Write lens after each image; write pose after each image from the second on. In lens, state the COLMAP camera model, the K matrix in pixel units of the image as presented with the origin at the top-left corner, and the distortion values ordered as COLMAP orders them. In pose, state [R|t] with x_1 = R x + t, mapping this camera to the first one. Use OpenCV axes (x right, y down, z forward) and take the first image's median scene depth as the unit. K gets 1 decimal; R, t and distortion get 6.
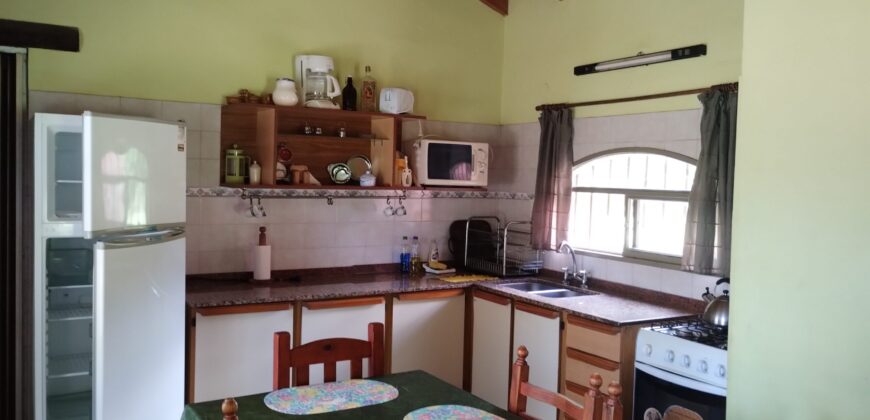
lens RADIAL K [[706.4, 0, 435.0], [0, 706.4, 210.0], [0, 0, 1]] dist [0.010775, -0.051234]
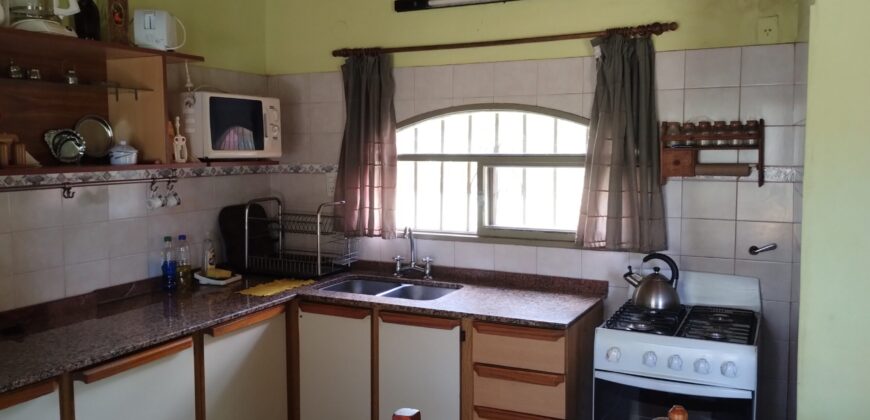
lens RADIAL K [[706.4, 0, 435.0], [0, 706.4, 210.0], [0, 0, 1]] dist [0.010775, -0.051234]
pose [[0.834937, -0.077206, 0.544903, -0.207181], [0.051253, 0.996716, 0.062689, -0.018214], [-0.547954, -0.024413, 0.836152, 0.313745]]
